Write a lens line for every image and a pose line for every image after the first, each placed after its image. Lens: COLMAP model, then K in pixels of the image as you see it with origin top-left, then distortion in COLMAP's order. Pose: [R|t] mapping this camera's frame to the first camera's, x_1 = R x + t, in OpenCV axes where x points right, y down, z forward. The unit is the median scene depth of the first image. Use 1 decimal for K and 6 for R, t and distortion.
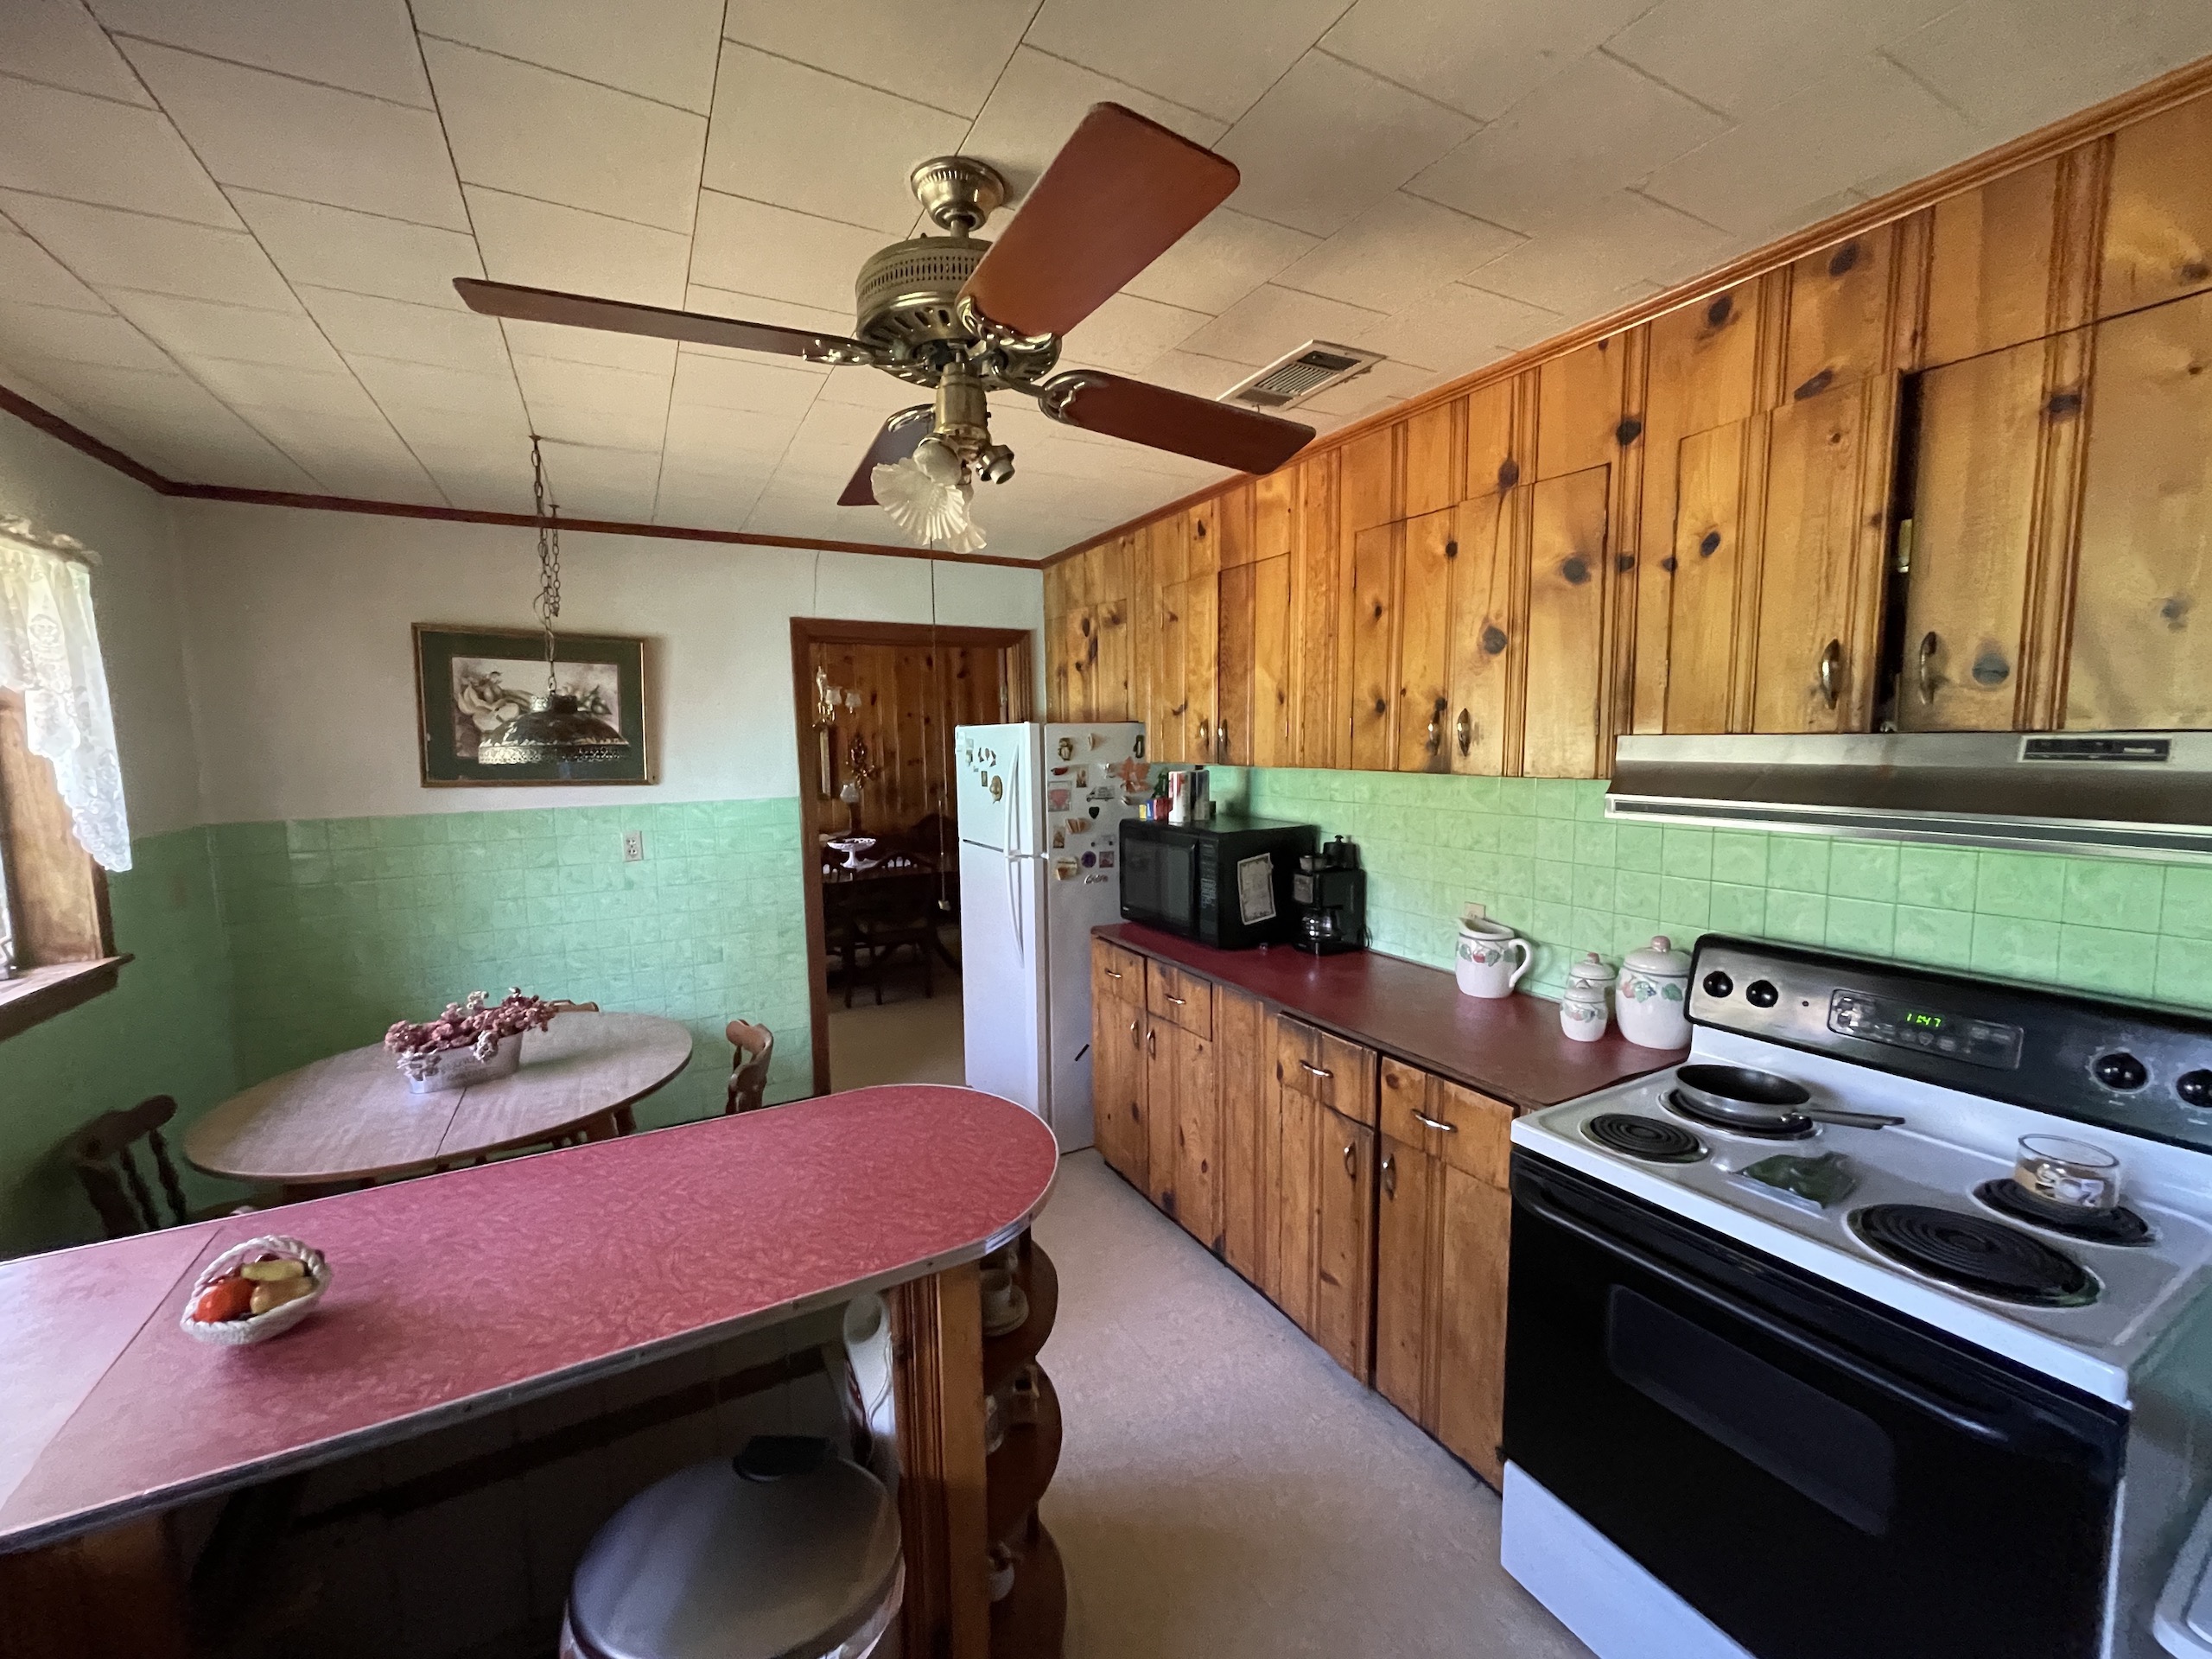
lens RADIAL K [[891.1, 0, 1104.5], [0, 891.1, 822.7], [0, 0, 1]] dist [-0.000158, -0.000578]
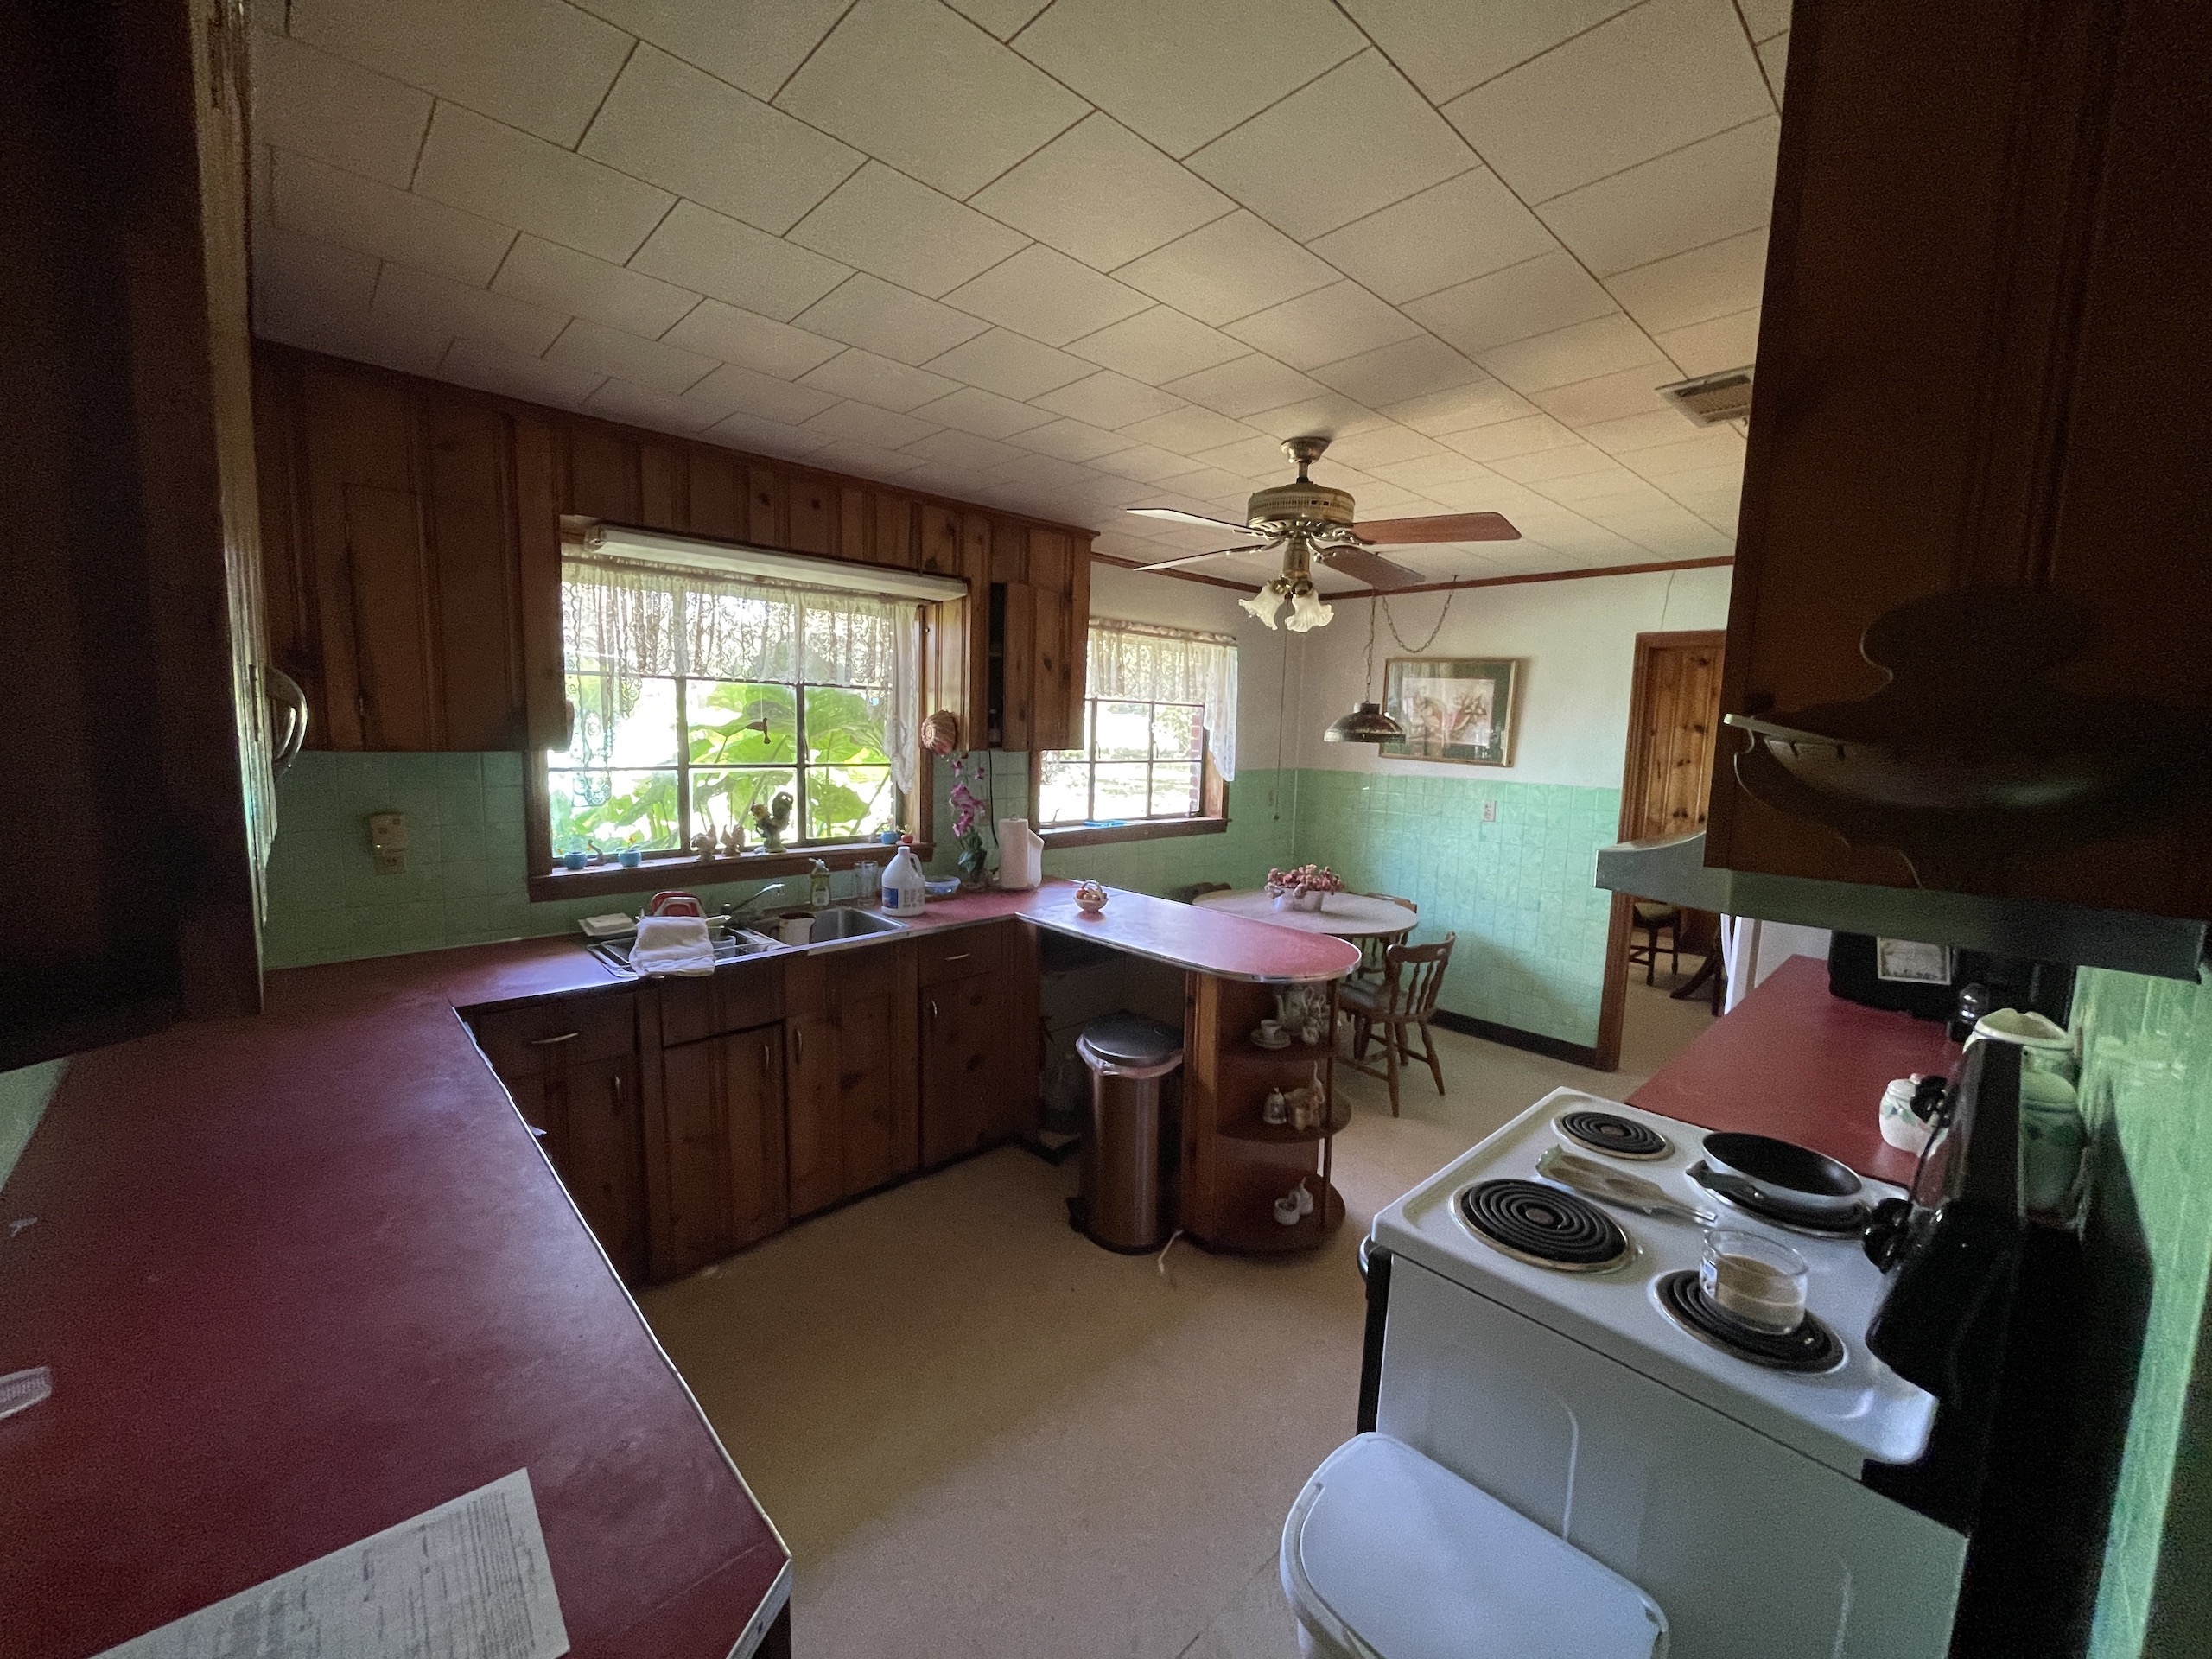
lens RADIAL K [[891.1, 0, 1103.3], [0, 891.1, 825.5], [0, 0, 1]] dist [-0.000158, -0.000578]
pose [[0.264105, 0.136739, -0.954752, 0.638803], [-0.128680, 0.986045, 0.105625, -0.020224], [0.955871, 0.094962, 0.278015, 0.043872]]
